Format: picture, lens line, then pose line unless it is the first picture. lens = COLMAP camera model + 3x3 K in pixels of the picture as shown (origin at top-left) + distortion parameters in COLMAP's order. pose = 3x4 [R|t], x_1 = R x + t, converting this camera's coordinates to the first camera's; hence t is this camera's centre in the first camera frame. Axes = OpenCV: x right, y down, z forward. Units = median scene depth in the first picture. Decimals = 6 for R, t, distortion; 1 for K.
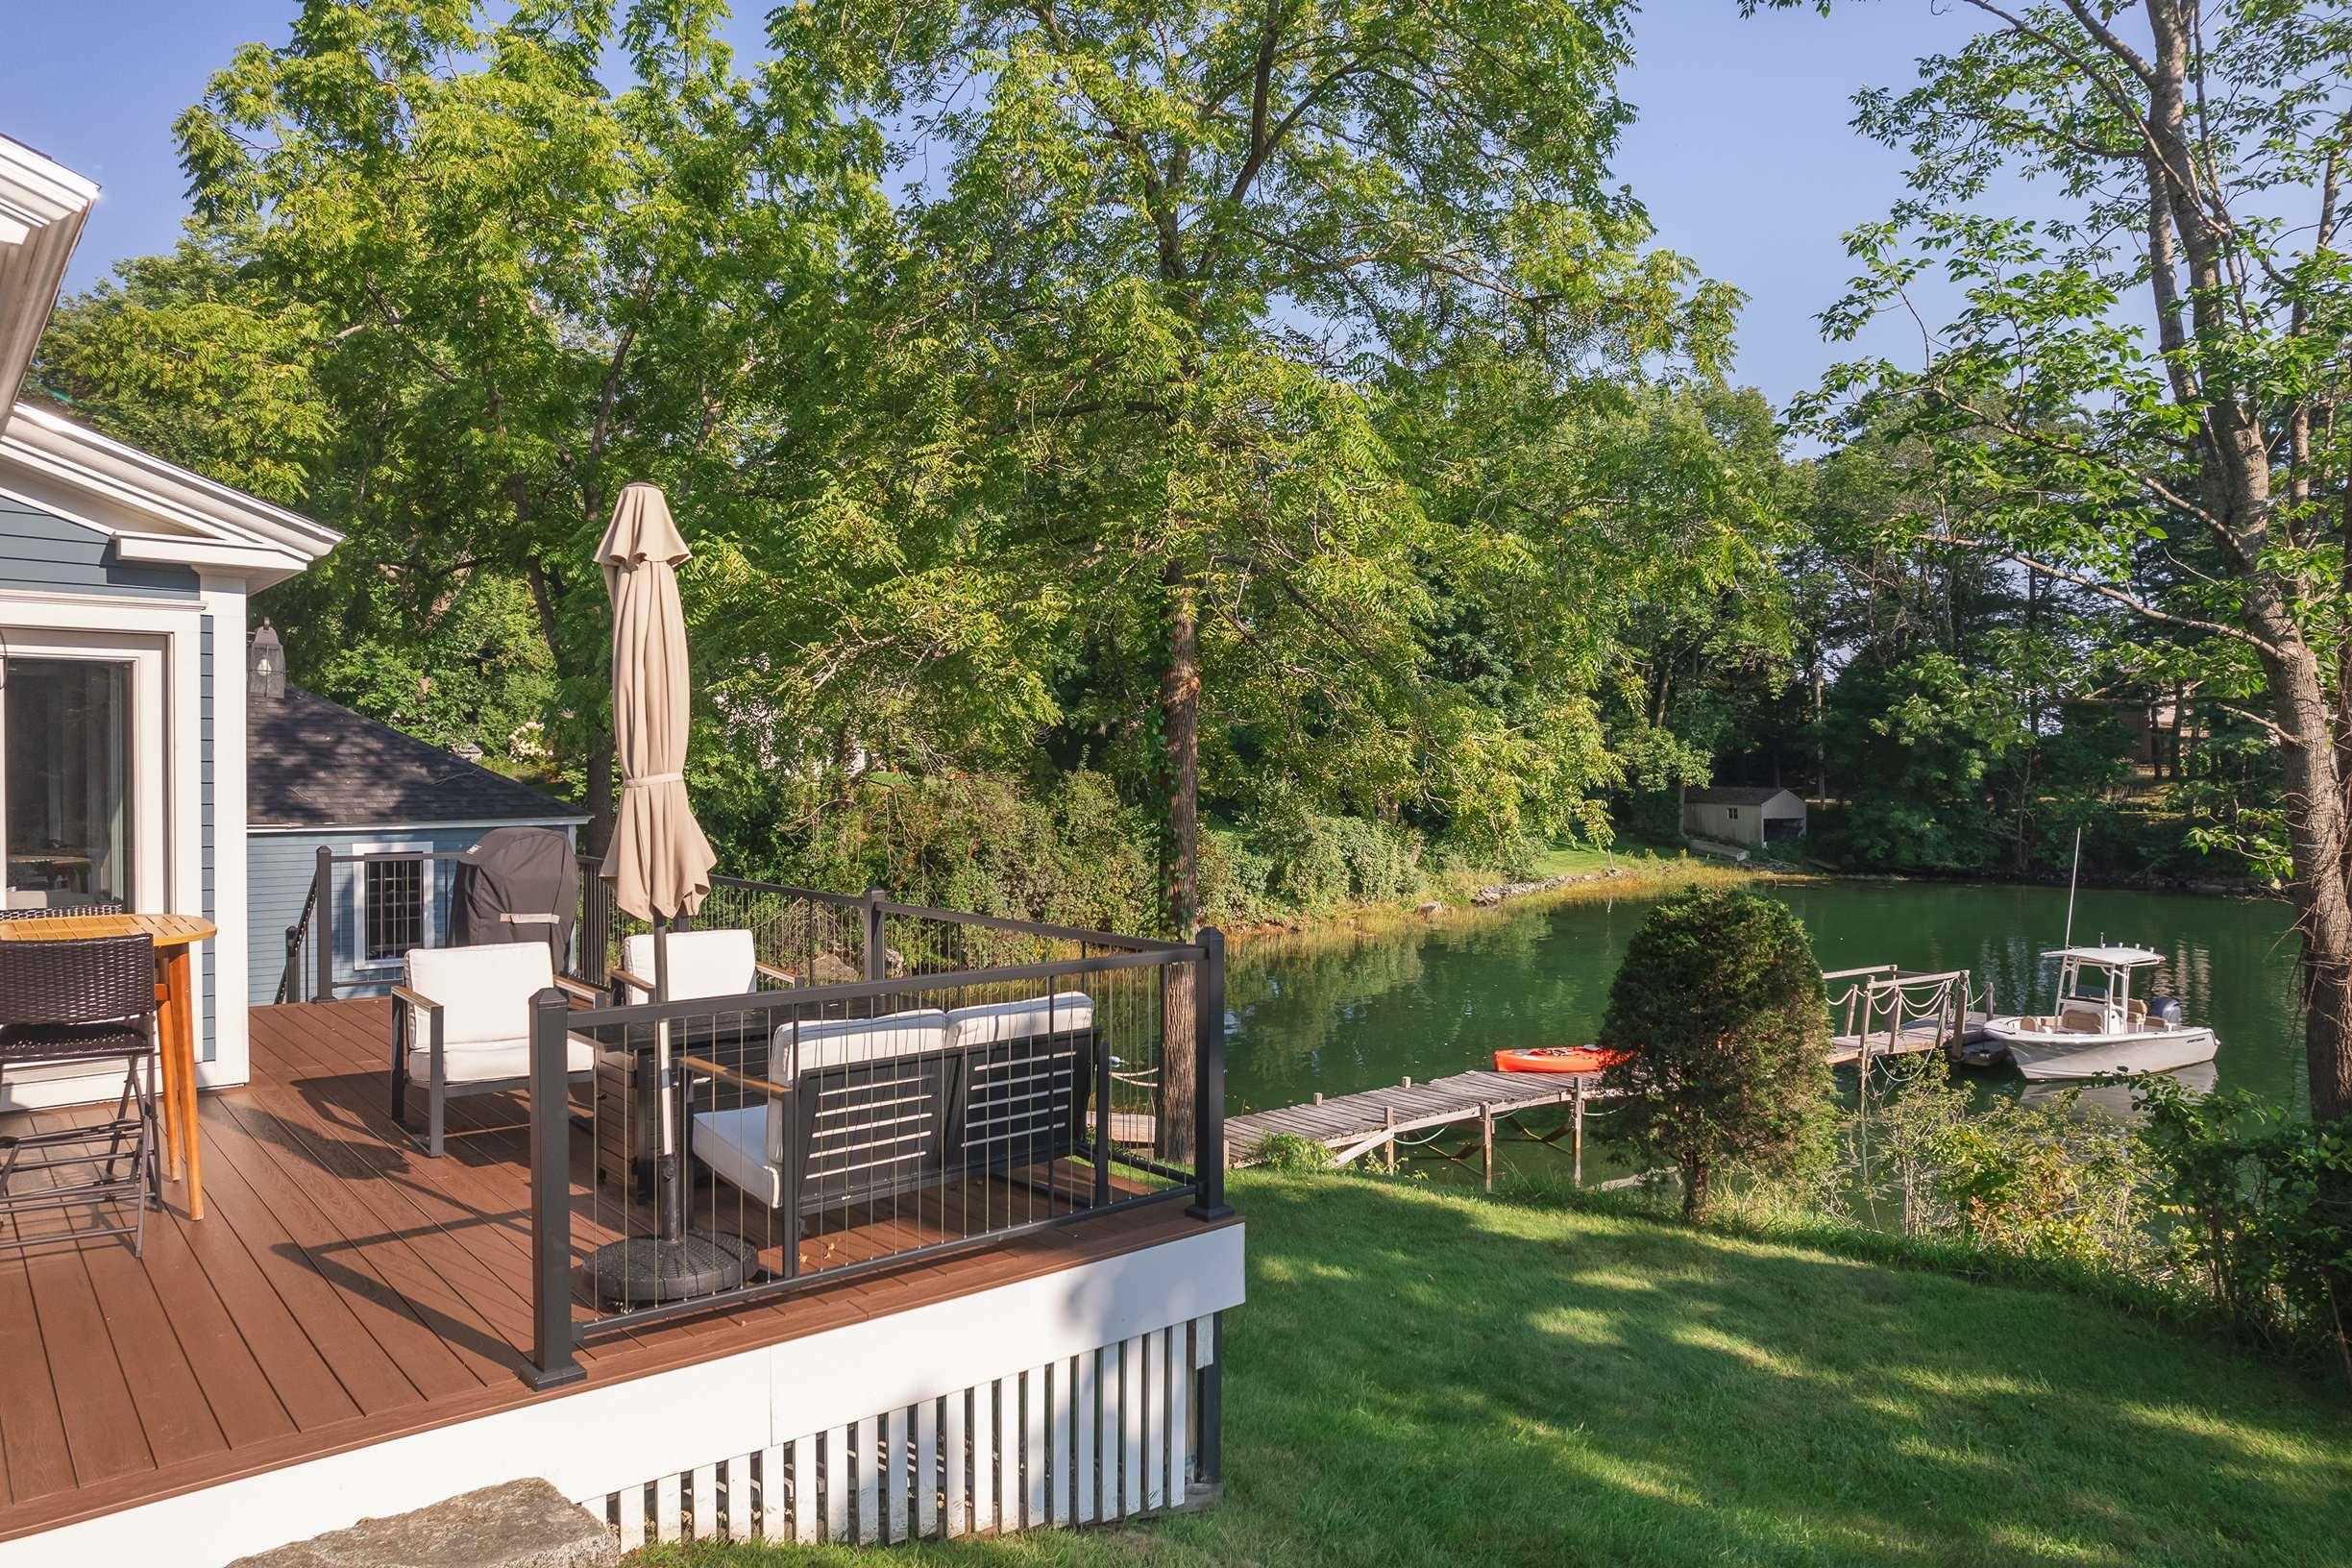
lens RADIAL K [[1537.4, 0, 1176.0], [0, 1537.4, 784.0], [0, 0, 1]] dist [0.000770, 0.000834]
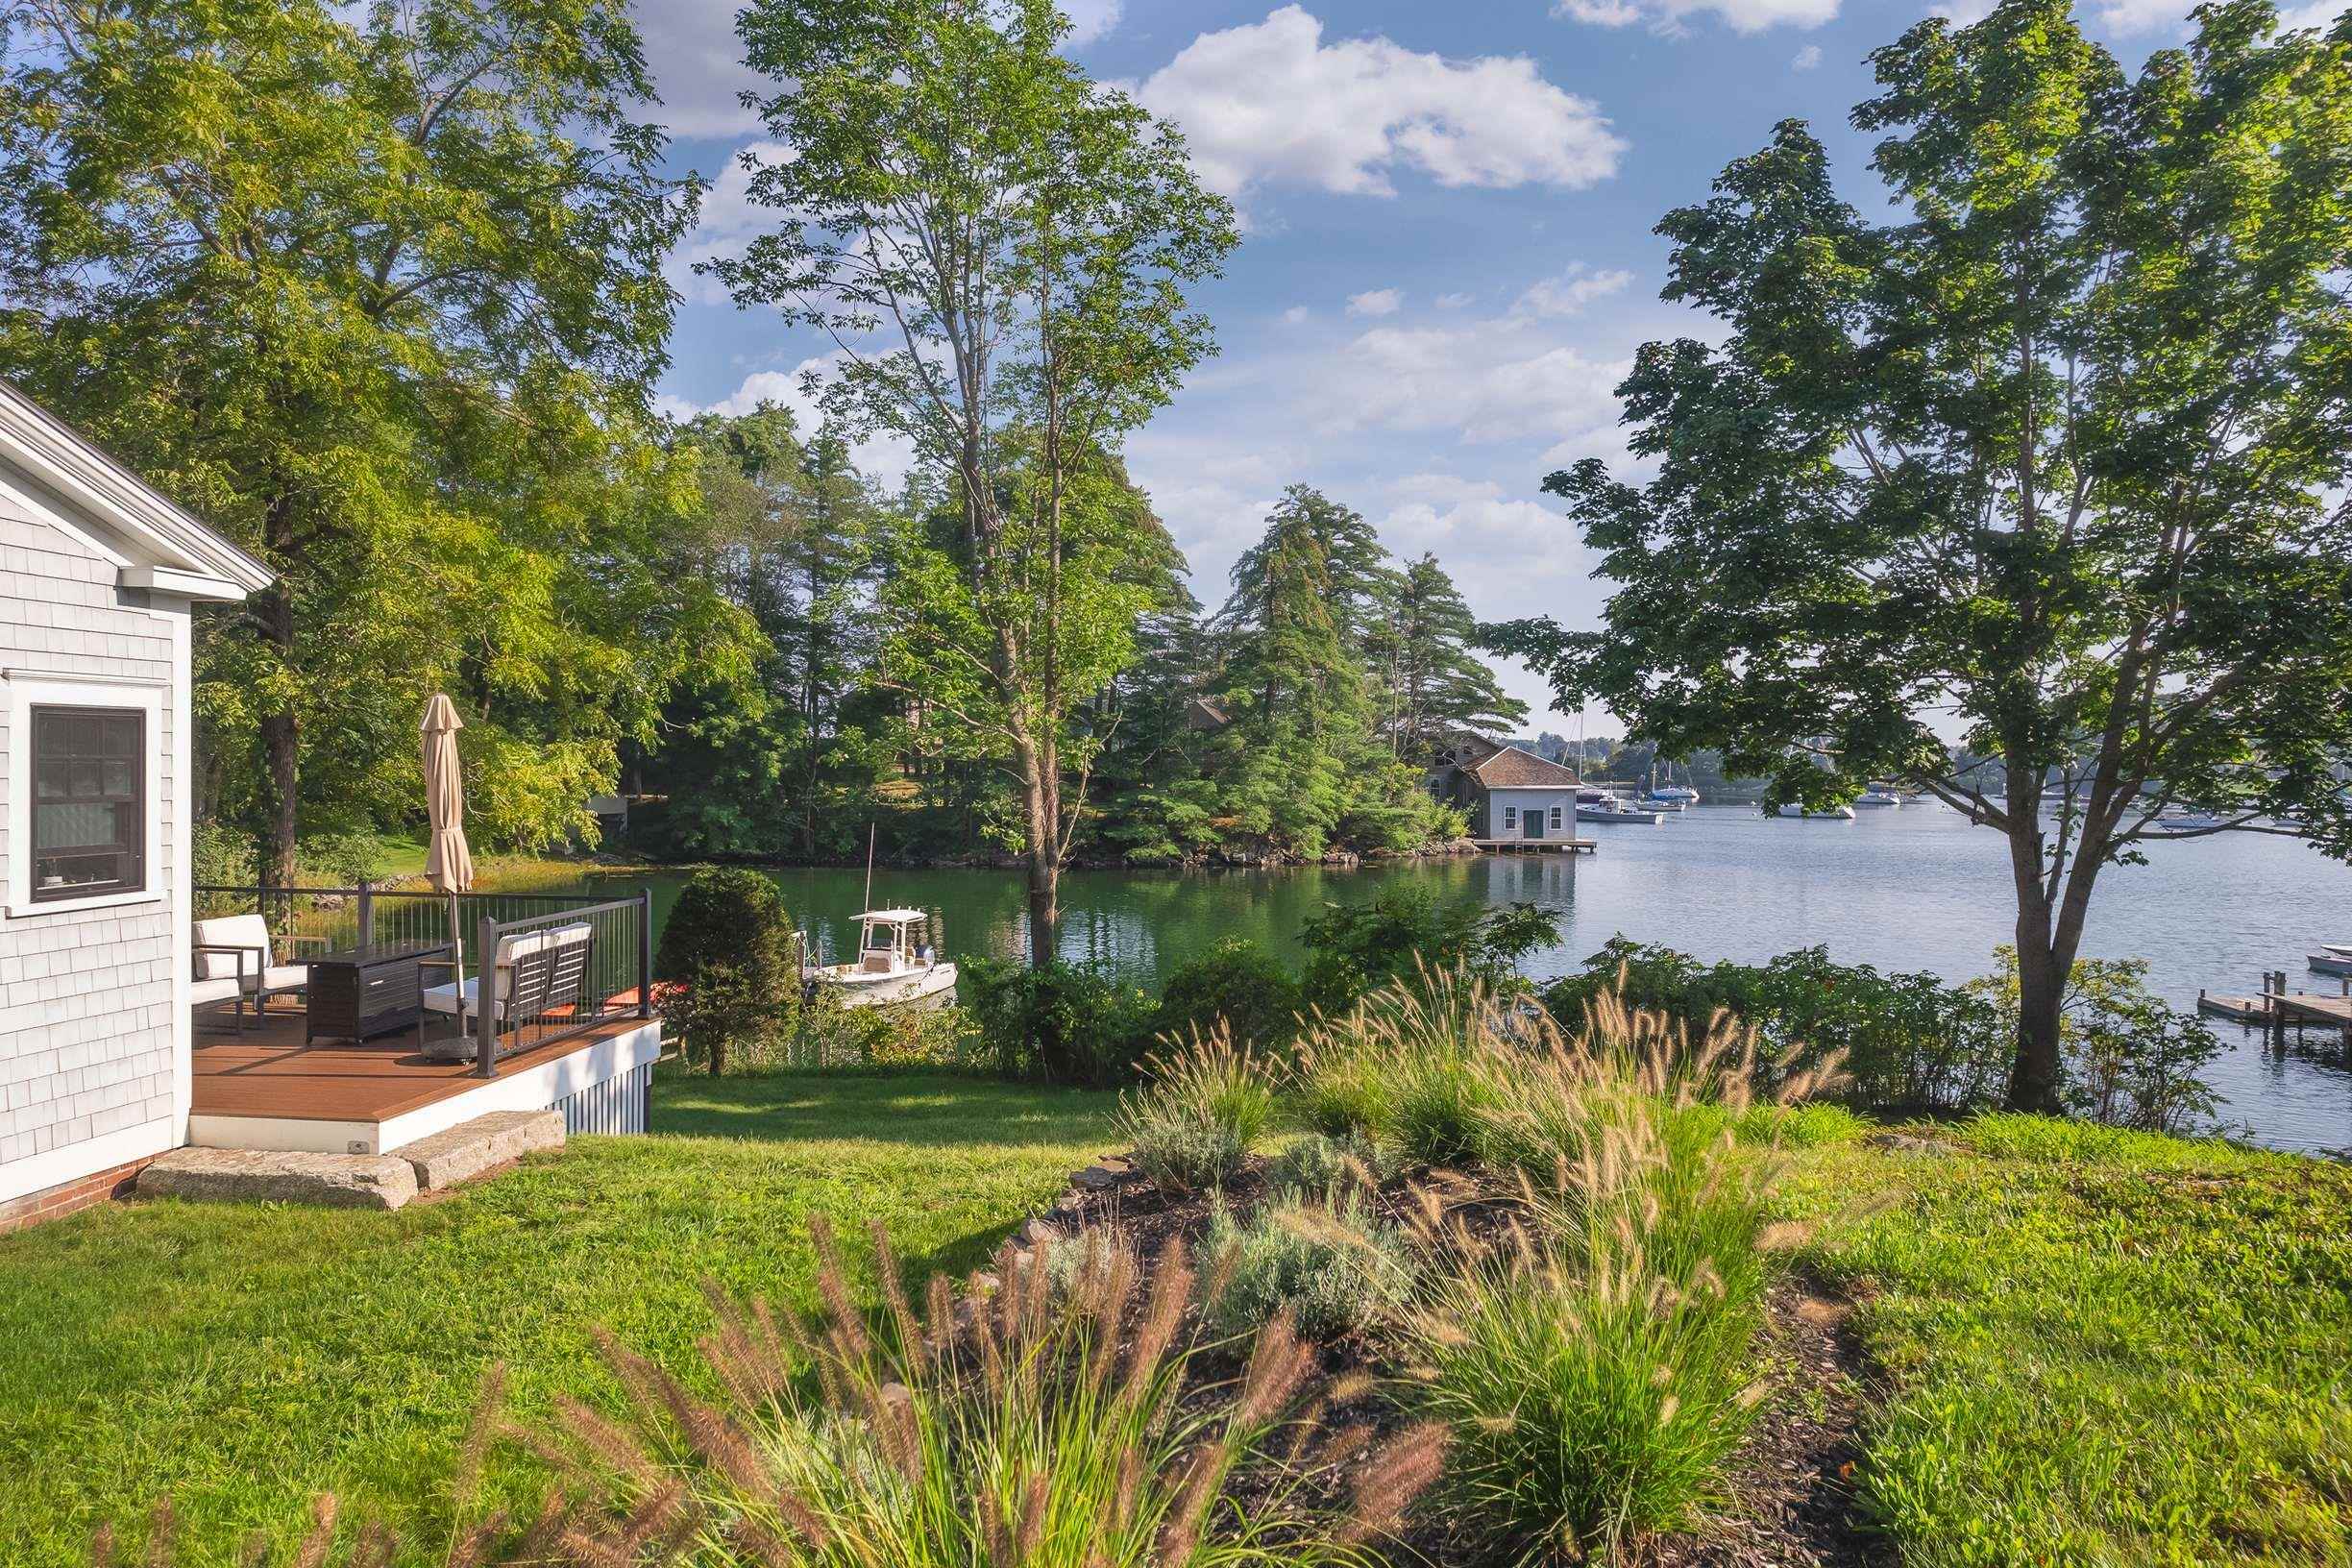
lens RADIAL K [[1552.9, 0, 1271.2], [0, 1552.9, 772.7], [0, 0, 1]] dist [0.000763, 0.000233]
pose [[0.691837, 0.003053, 0.722047, -0.152523], [-0.001807, 0.999995, -0.002497, -0.010720], [-0.722052, 0.000423, 0.691839, -0.187305]]
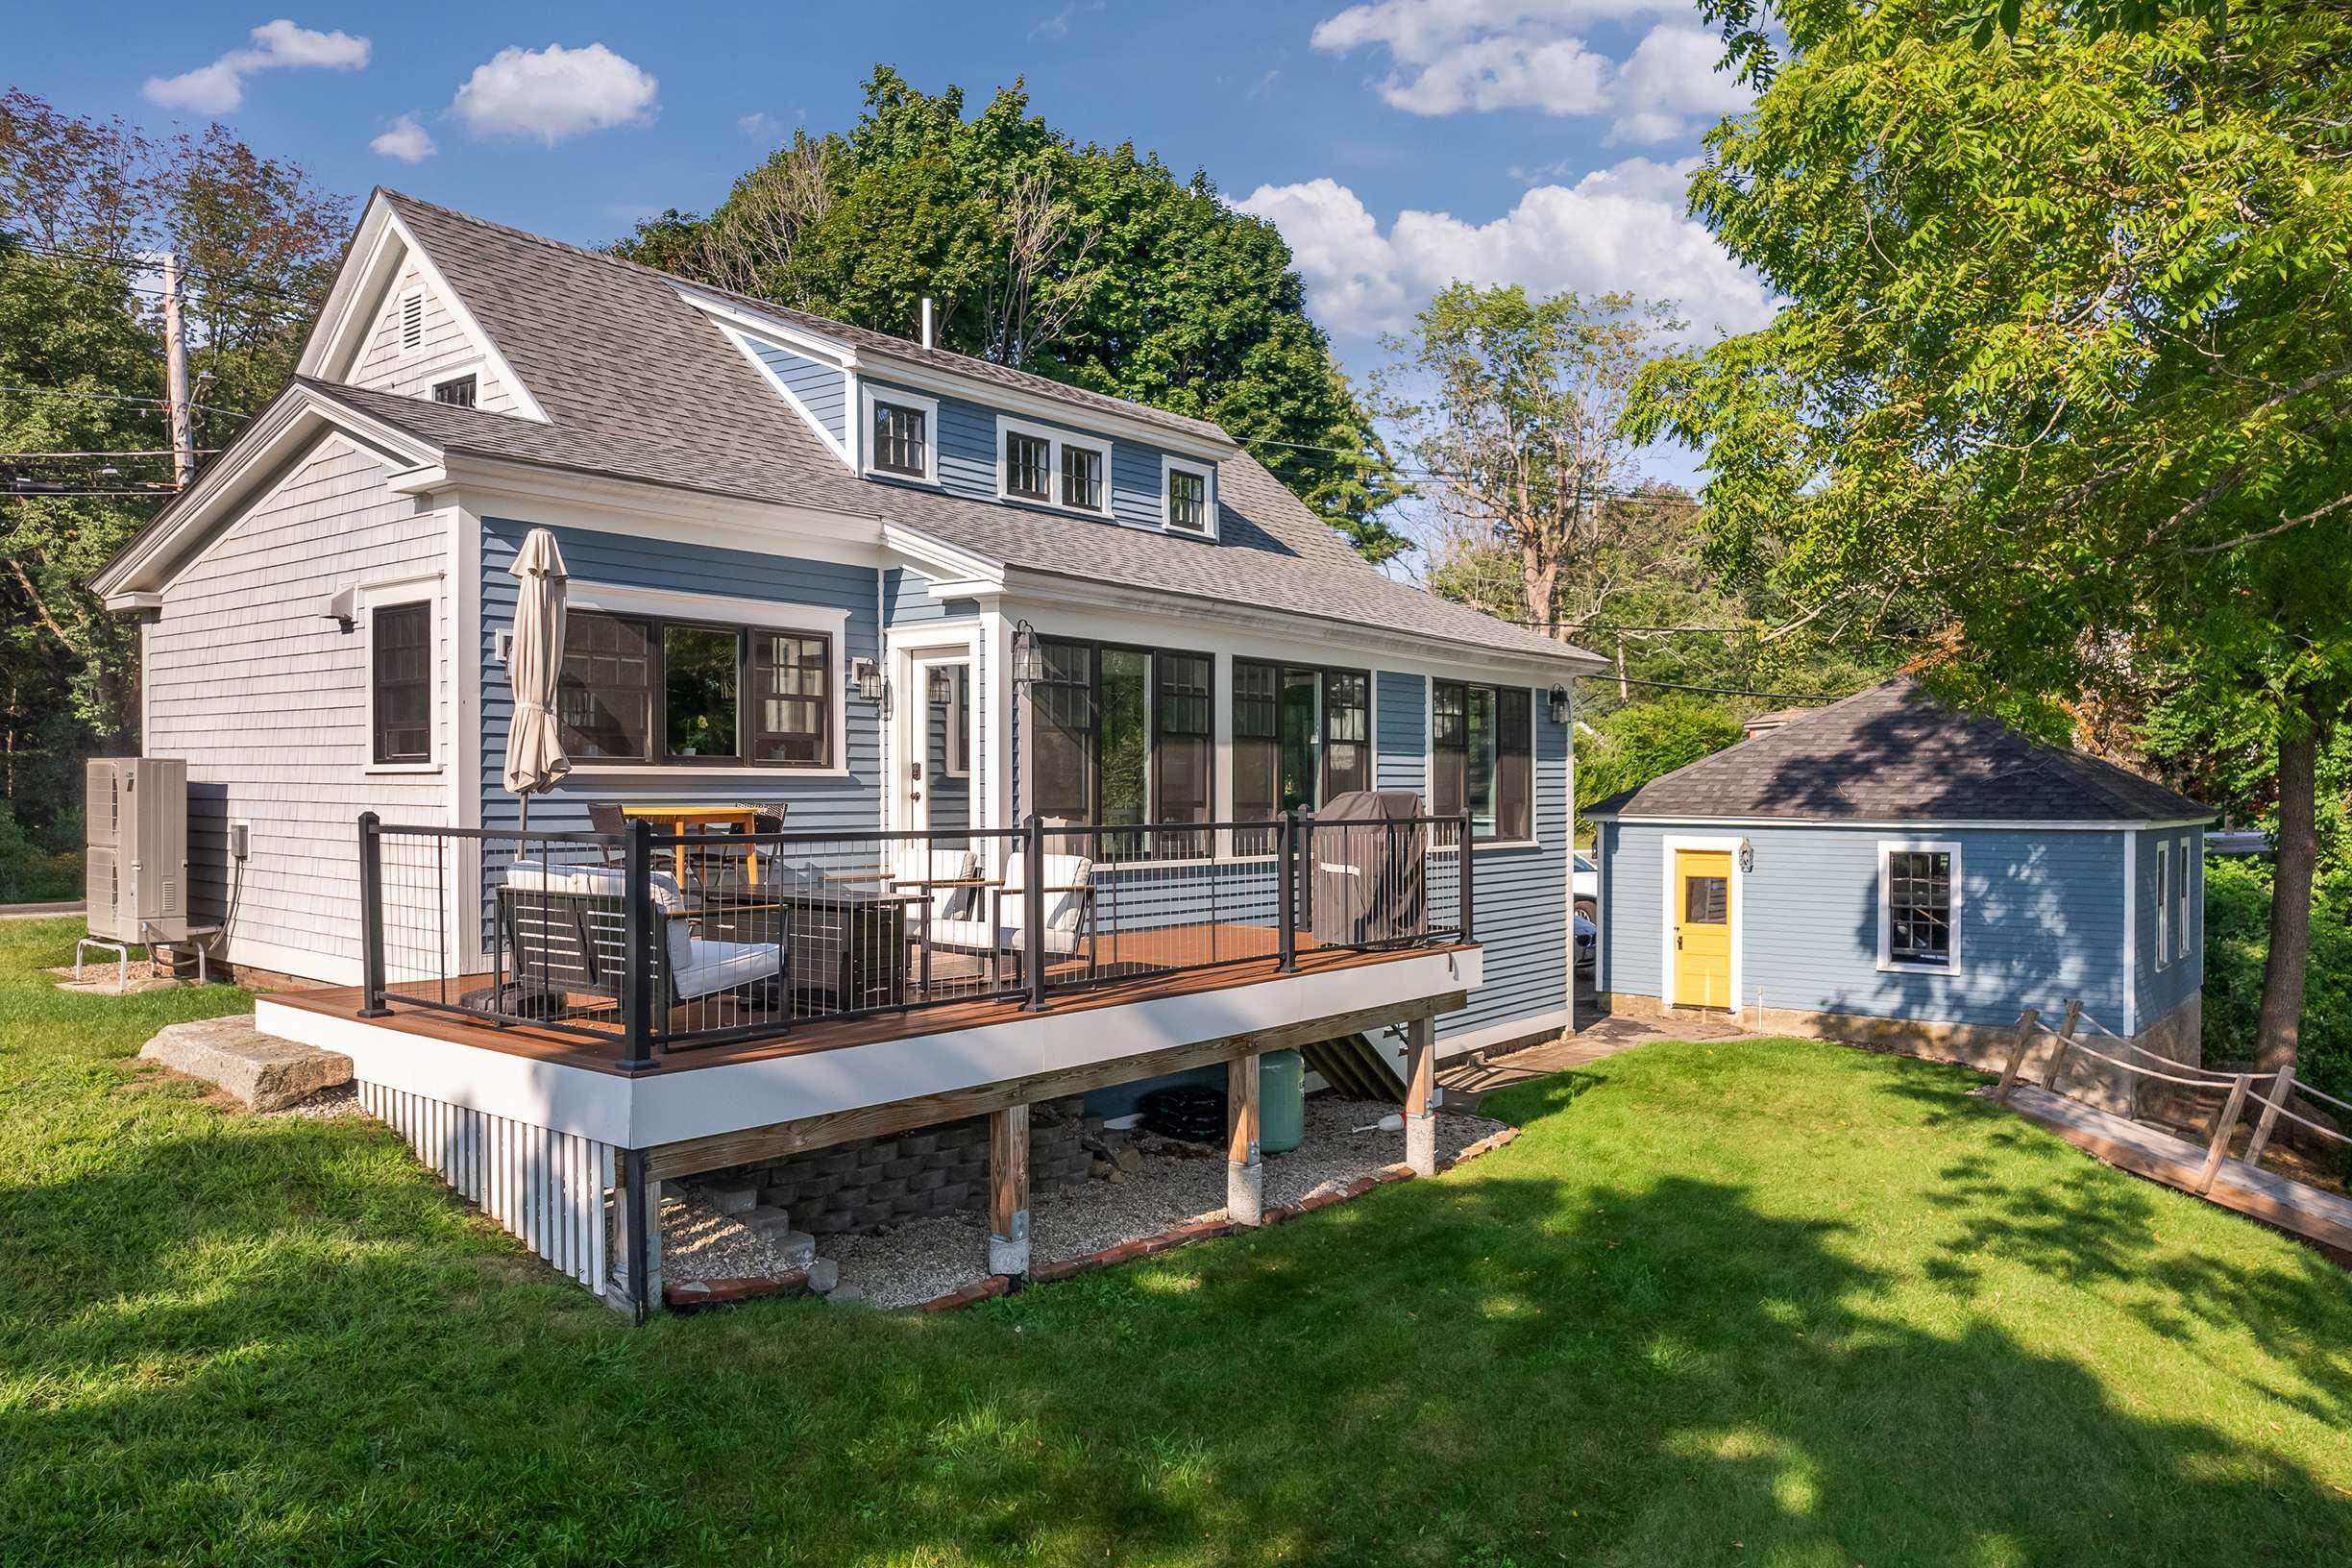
lens RADIAL K [[1669.5, 0, 1176.0], [0, 1669.5, 784.0], [0, 0, 1]] dist [-0.001238, -0.000466]
pose [[0.217142, 0.001597, -0.976139, 0.220111], [-0.023713, 0.999712, -0.003639, 0.009631], [0.975852, 0.023937, 0.217118, 0.181078]]
